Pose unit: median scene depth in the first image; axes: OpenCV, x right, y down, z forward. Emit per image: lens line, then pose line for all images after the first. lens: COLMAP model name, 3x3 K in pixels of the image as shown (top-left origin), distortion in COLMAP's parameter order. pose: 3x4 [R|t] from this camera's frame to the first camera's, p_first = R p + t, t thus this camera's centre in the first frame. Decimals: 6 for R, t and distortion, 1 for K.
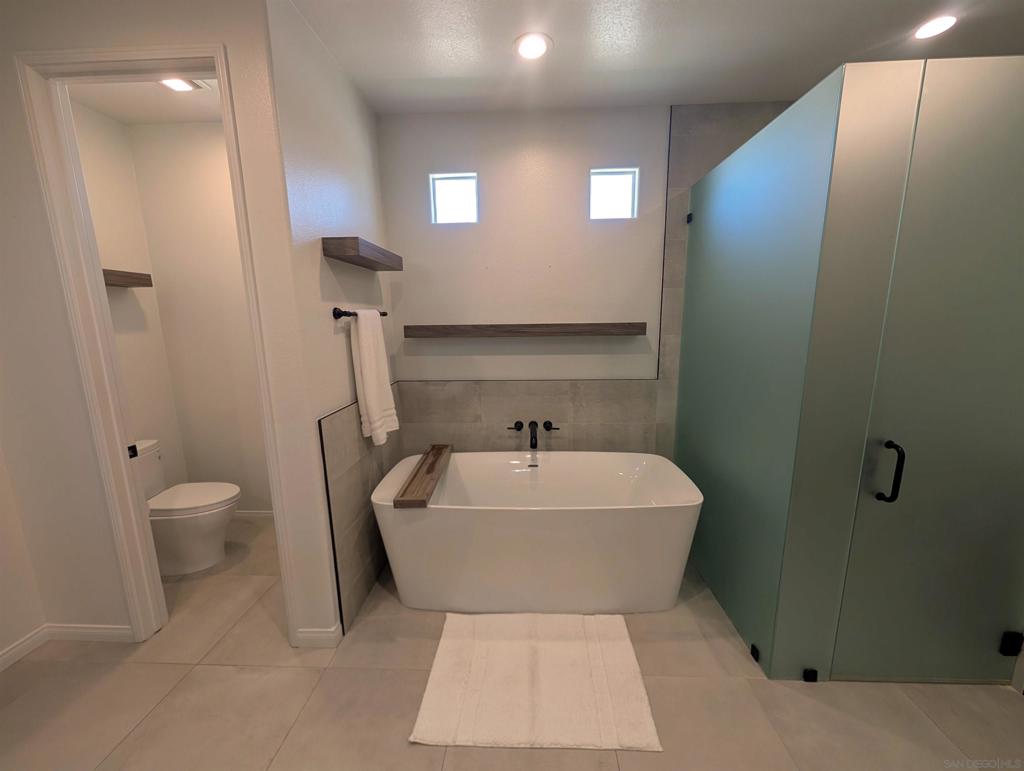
lens RADIAL K [[387.3, 0, 513.9], [0, 387.3, 387.8], [0, 0, 1]] dist [0.000124, 0.000143]
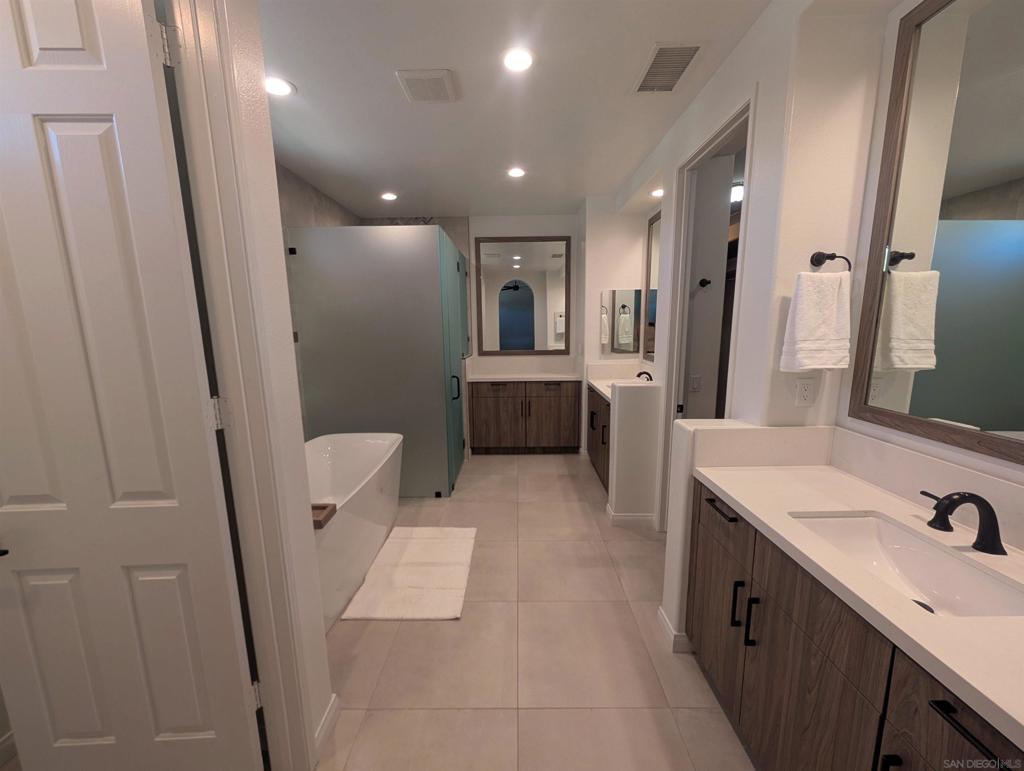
lens RADIAL K [[387.3, 0, 513.9], [0, 387.3, 387.8], [0, 0, 1]] dist [0.000124, 0.000143]
pose [[-0.038247, -0.147216, 0.988365, -1.132682], [0.202598, 0.967404, 0.151934, -0.065038], [-0.978515, 0.206051, -0.007175, 0.454294]]
